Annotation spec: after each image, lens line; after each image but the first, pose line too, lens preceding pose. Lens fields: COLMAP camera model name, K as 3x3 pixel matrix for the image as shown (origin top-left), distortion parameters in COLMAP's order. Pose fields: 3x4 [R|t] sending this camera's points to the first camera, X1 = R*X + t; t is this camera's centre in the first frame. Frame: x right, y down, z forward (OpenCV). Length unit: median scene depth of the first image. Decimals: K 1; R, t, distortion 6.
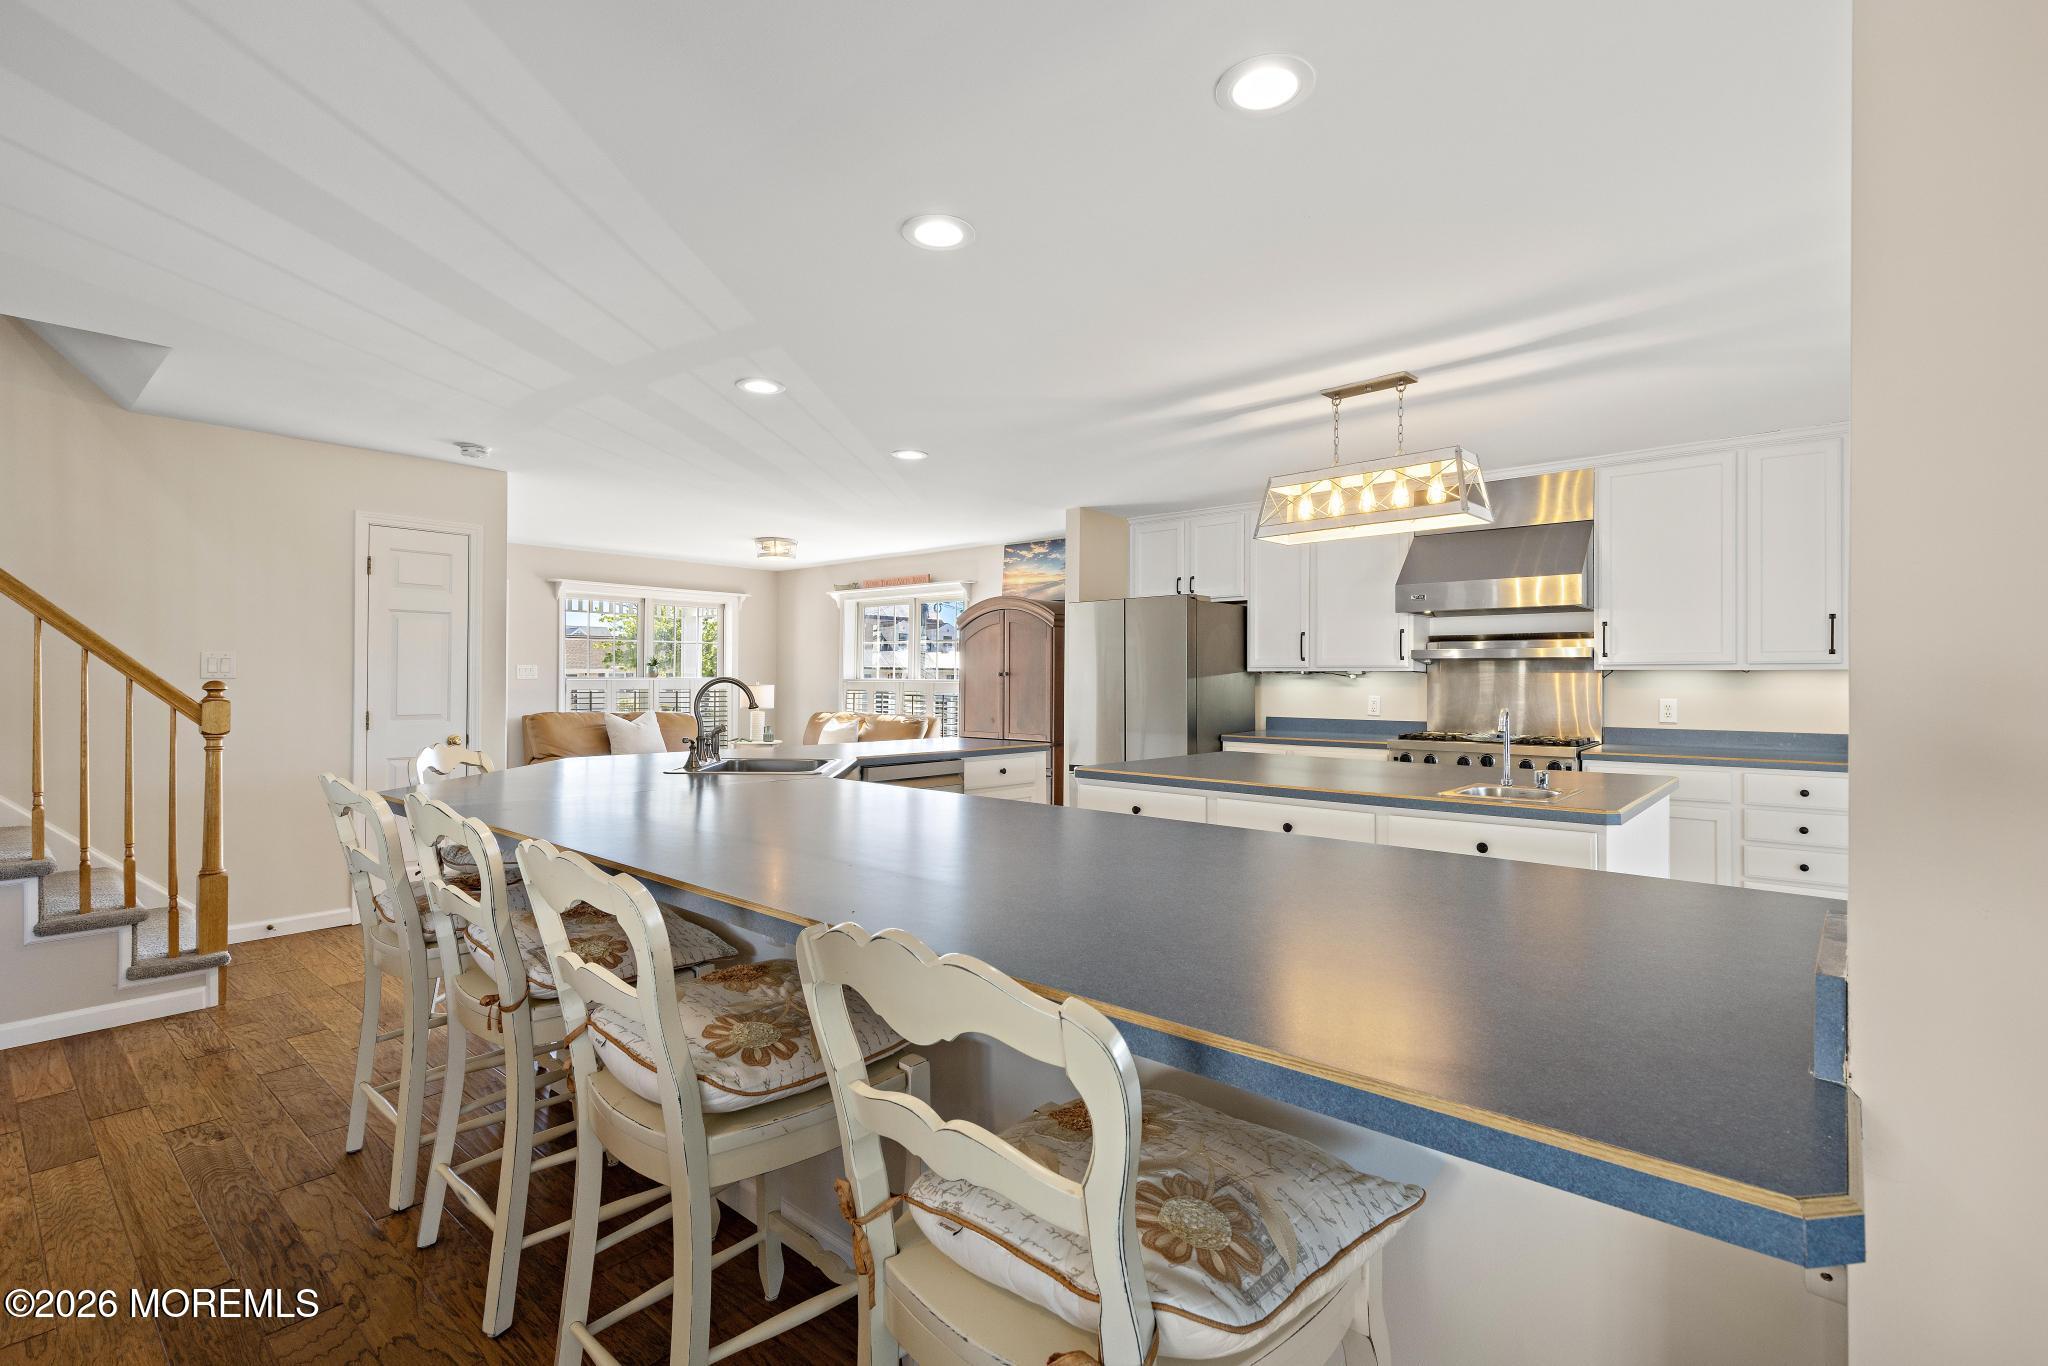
lens RADIAL K [[939.8, 0, 1024.0], [0, 939.8, 683.0], [0, 0, 1]] dist [-0.000354, -0.000059]
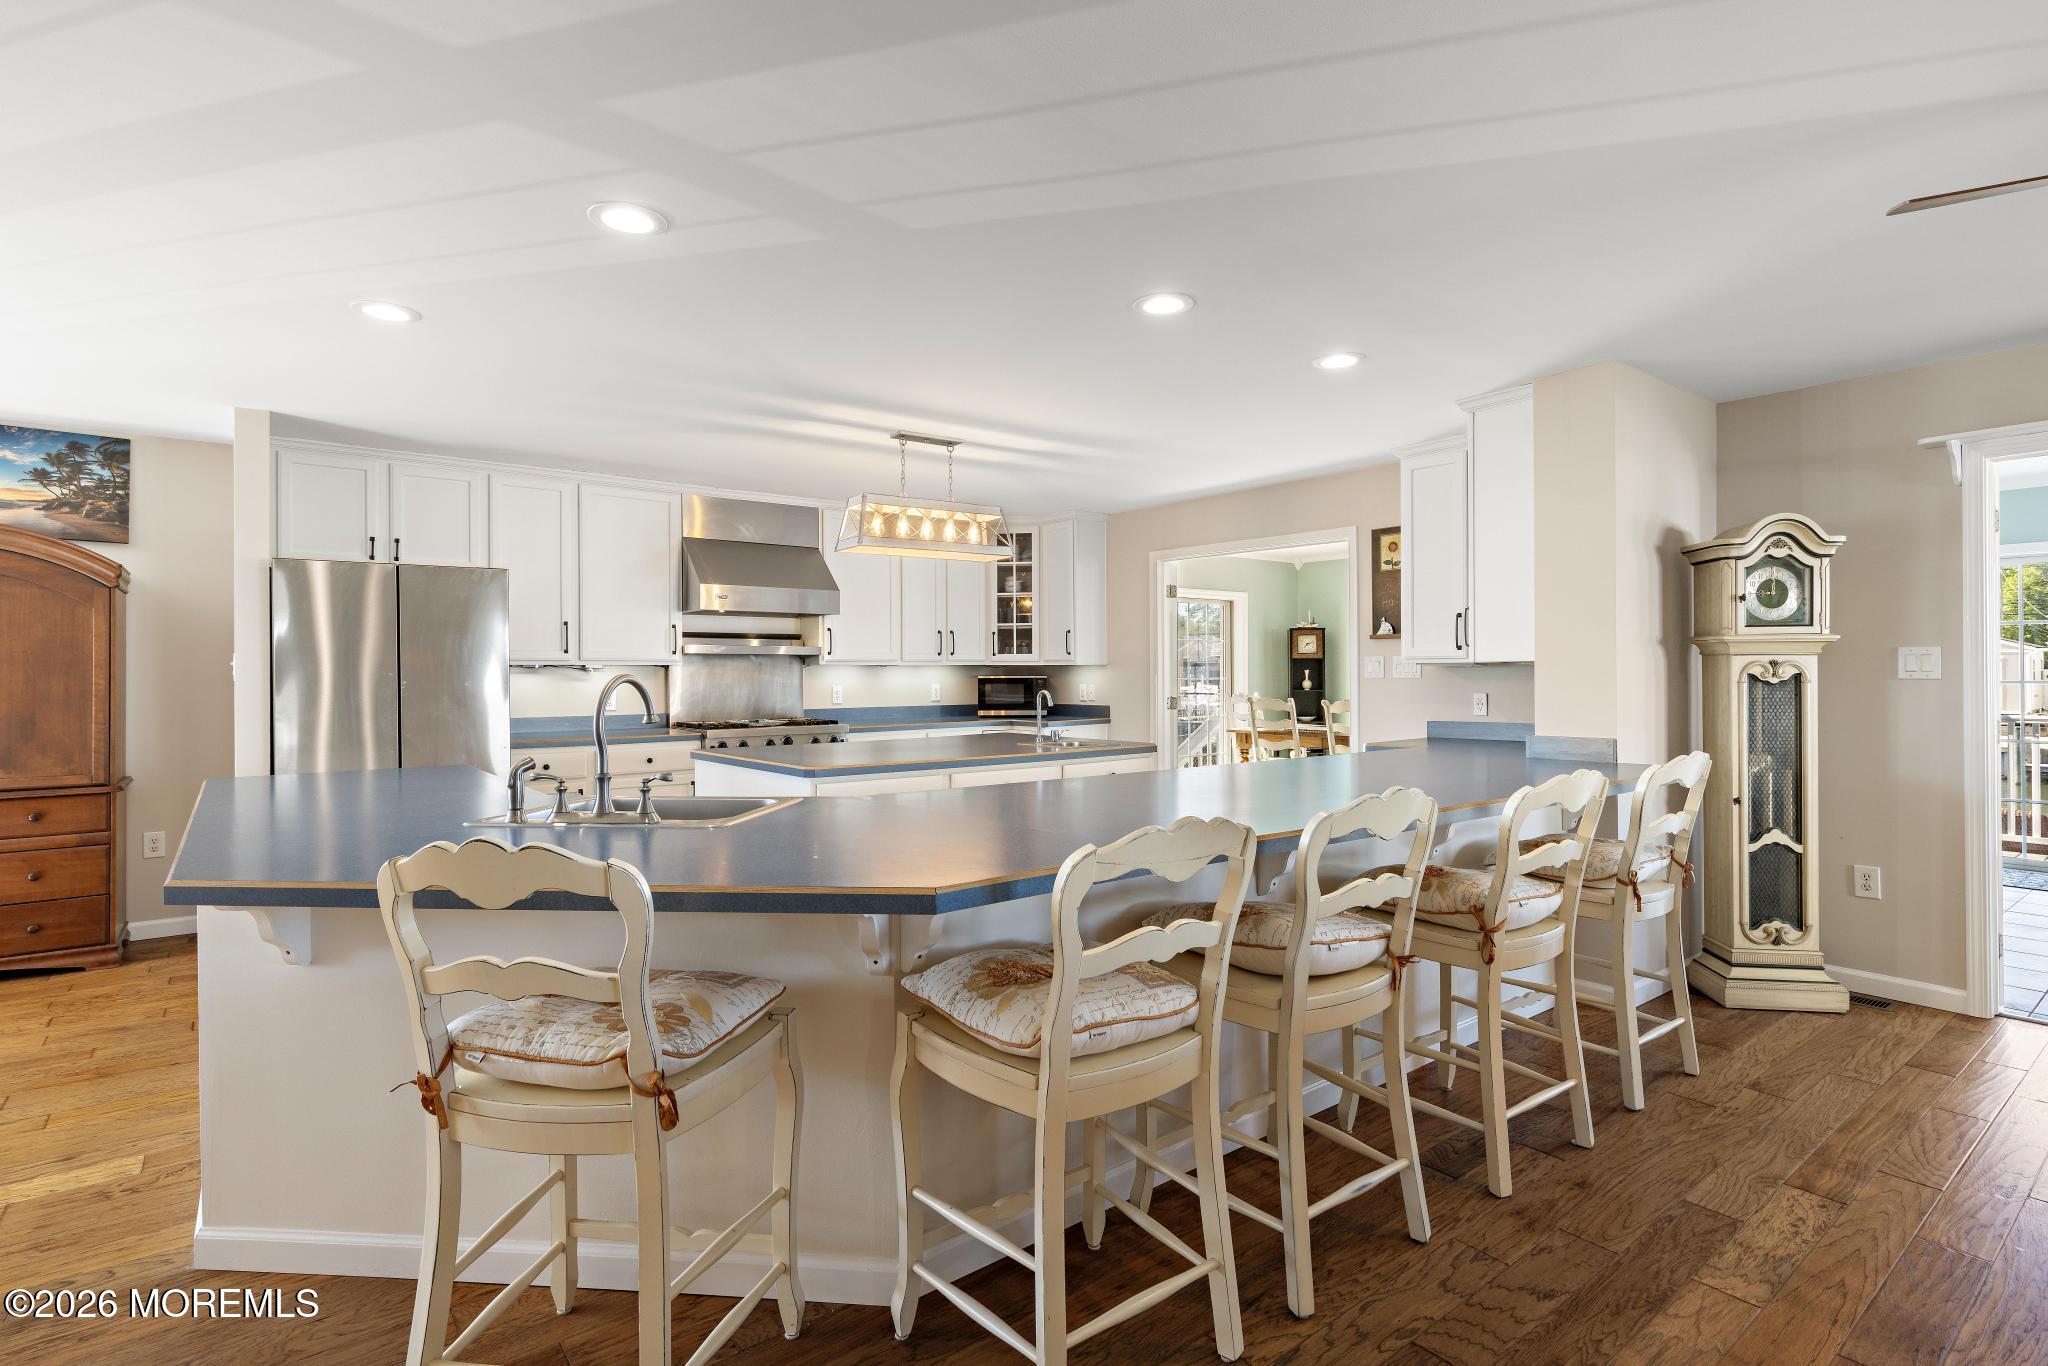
lens RADIAL K [[998.8, 0, 1026.8], [0, 998.8, 672.2], [0, 0, 1]] dist [0.005916, 0.000718]
pose [[0.185844, -0.006062, 0.982561, -0.512535], [0.008122, 0.999956, 0.004633, -0.005166], [-0.982546, 0.007119, 0.185885, 0.346045]]
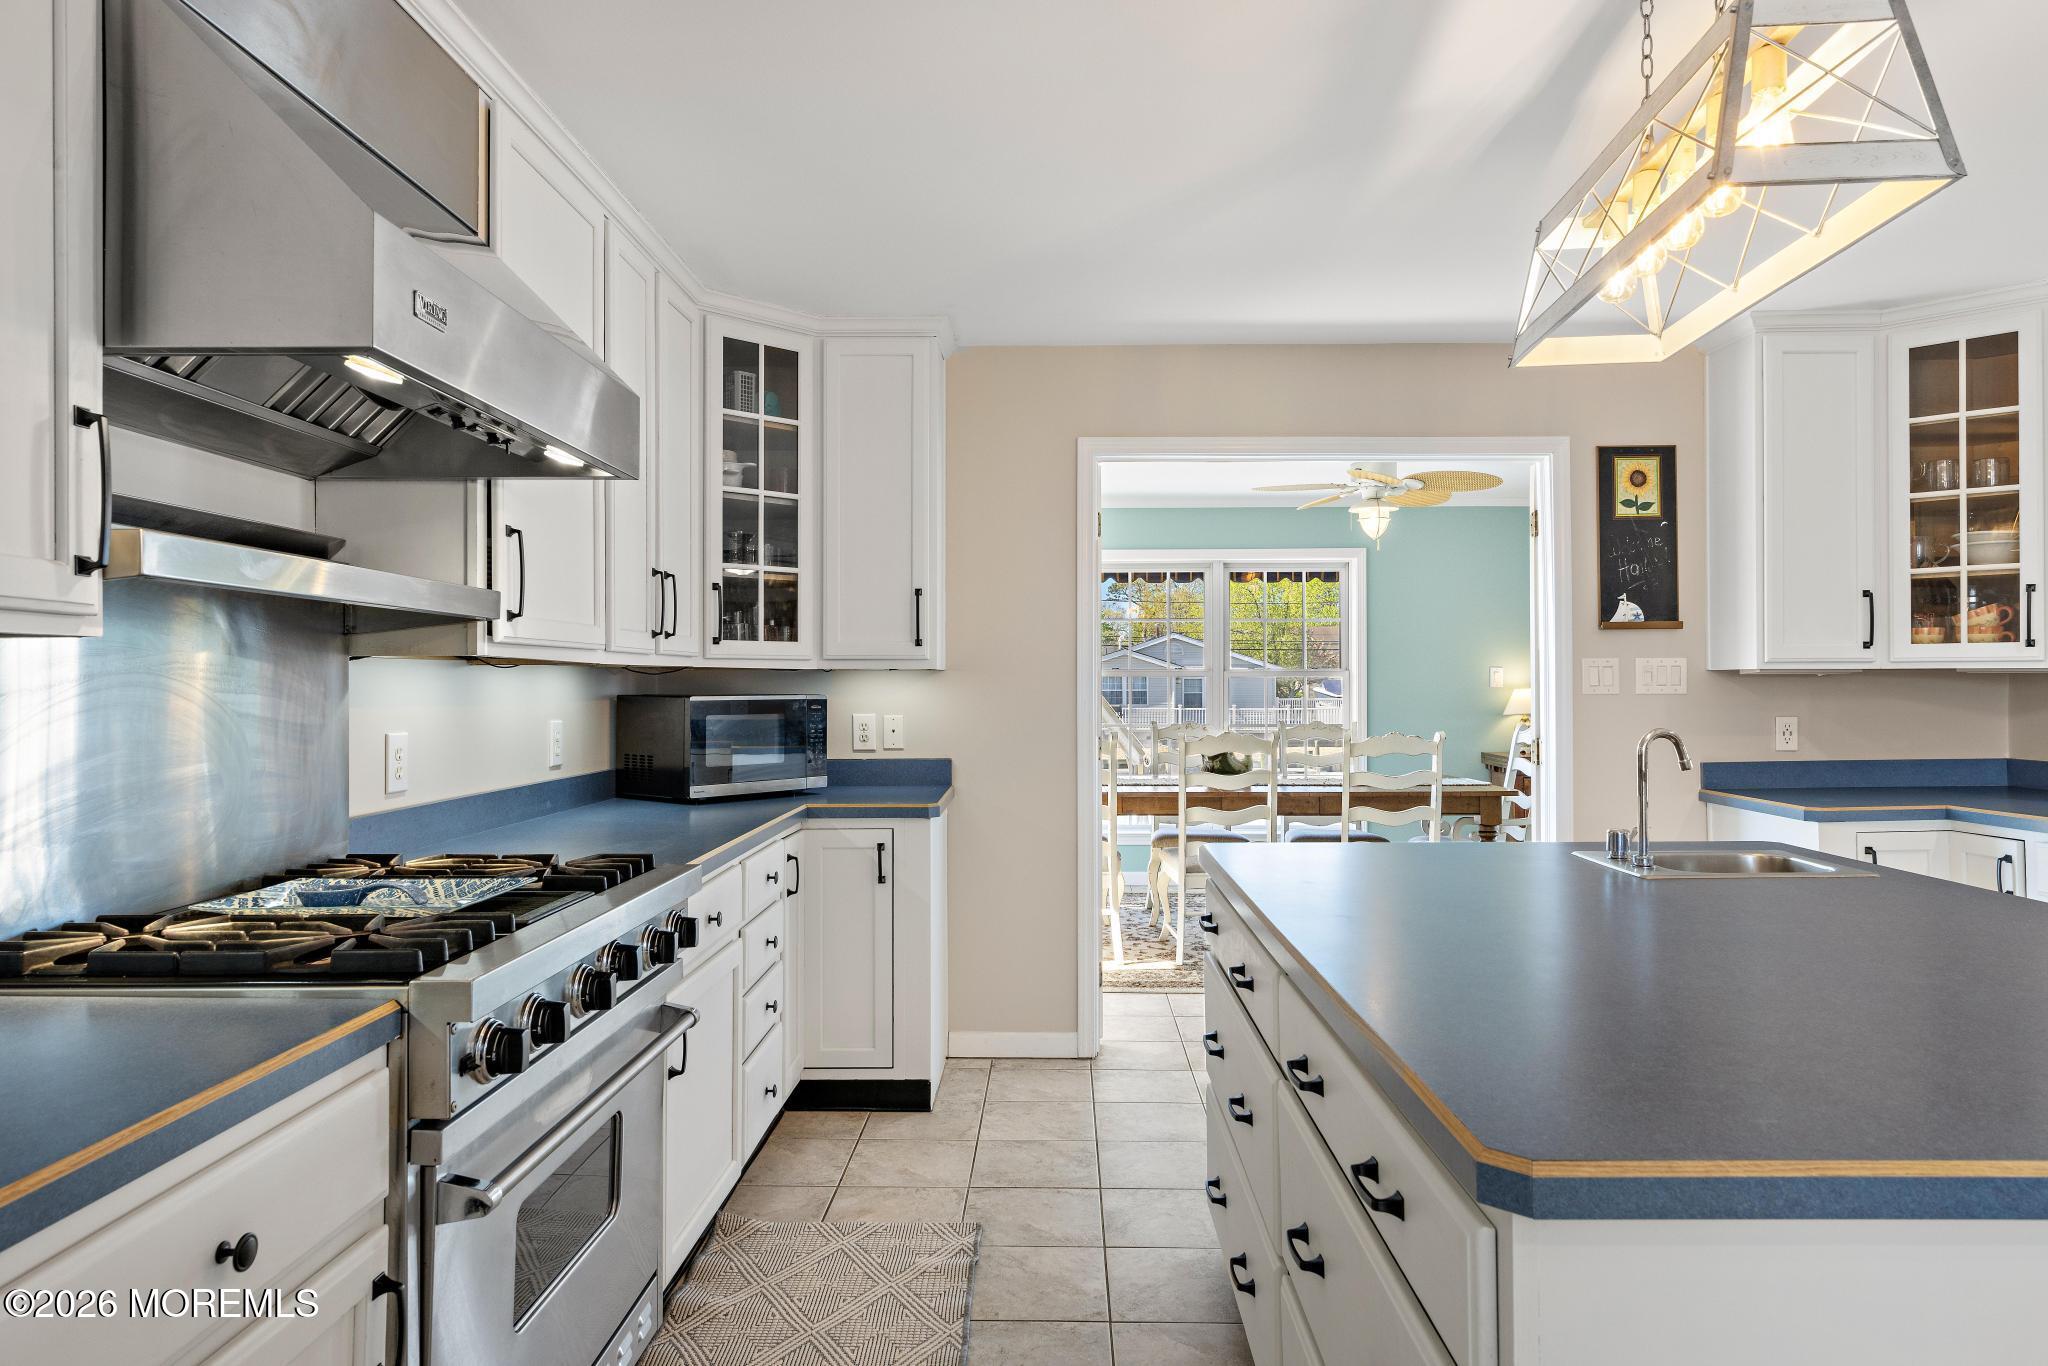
lens RADIAL K [[1257.7, 0, 1024.0], [0, 1257.7, 683.0], [0, 0, 1]] dist [0.006202, 0.001439]
pose [[-0.642374, -0.002919, 0.766385, 0.081888], [0.003123, 0.999974, 0.006426, -0.004593], [-0.766385, 0.006521, -0.642349, 0.857645]]
